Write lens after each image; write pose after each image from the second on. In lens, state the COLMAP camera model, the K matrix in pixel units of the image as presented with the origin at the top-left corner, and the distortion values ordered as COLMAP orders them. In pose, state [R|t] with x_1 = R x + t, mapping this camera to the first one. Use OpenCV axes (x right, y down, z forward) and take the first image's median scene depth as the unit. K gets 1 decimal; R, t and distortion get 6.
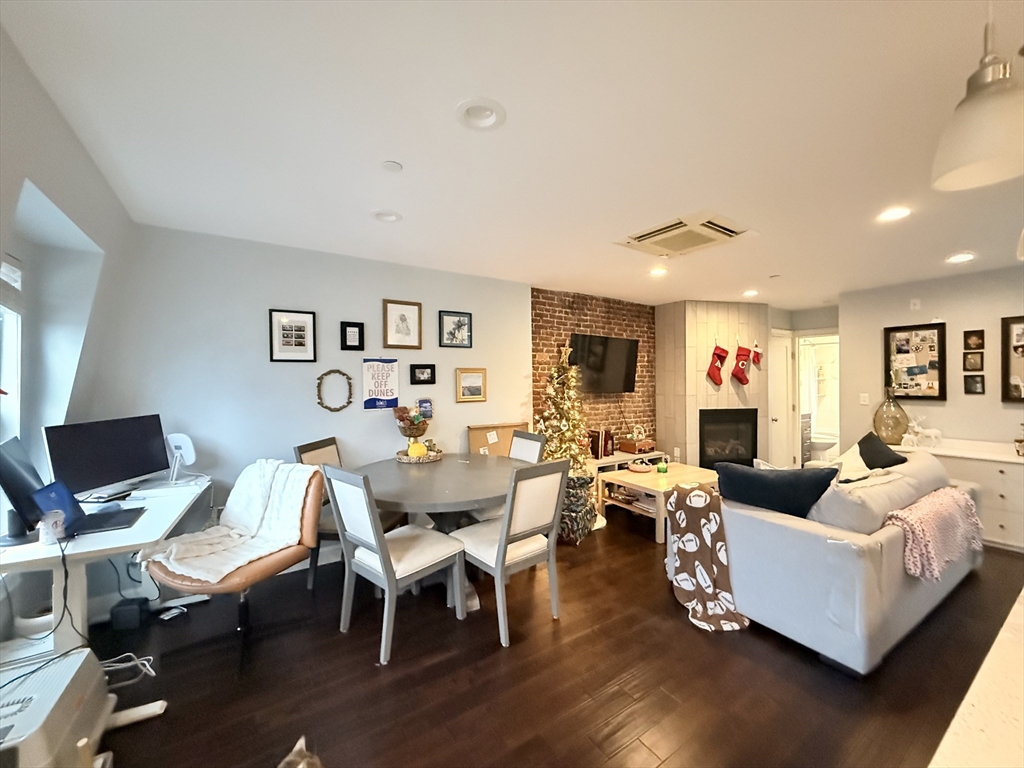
lens RADIAL K [[414.8, 0, 509.0], [0, 414.8, 381.4], [0, 0, 1]] dist [-0.000312, -0.000070]
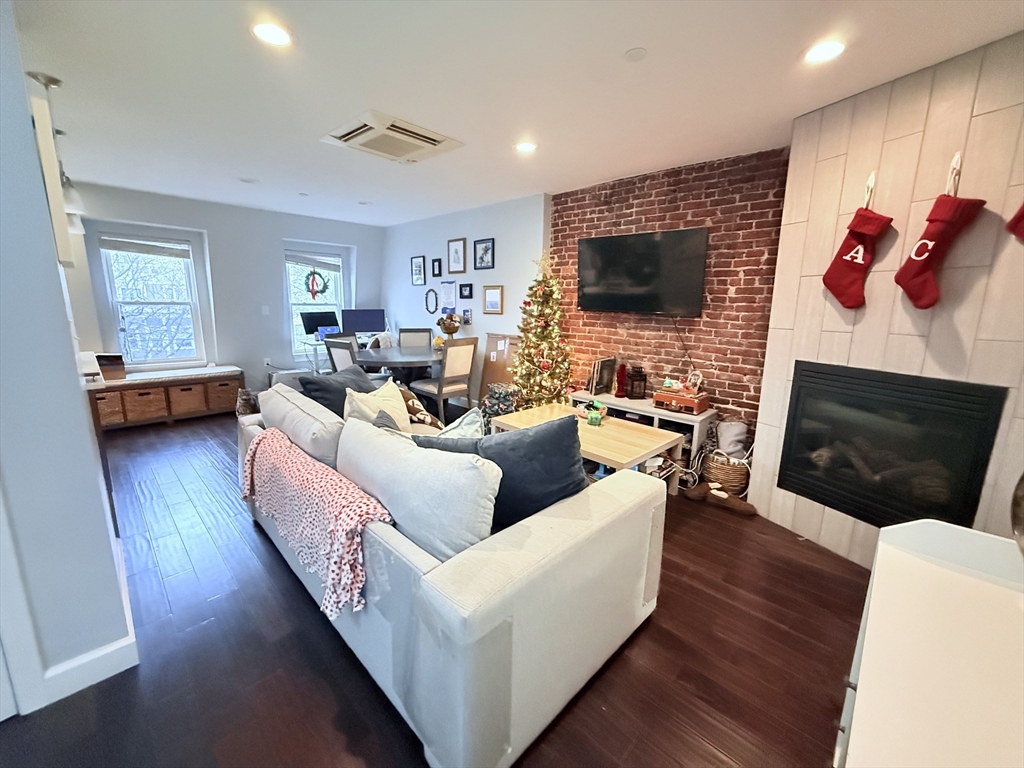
lens RADIAL K [[414.8, 0, 510.7], [0, 414.8, 382.7], [0, 0, 1]] dist [-0.000312, -0.000070]
pose [[0.219057, 0.194019, -0.956227, 0.991762], [-0.019231, 0.980698, 0.194579, 0.008191], [0.975523, -0.024235, 0.218560, 0.682970]]
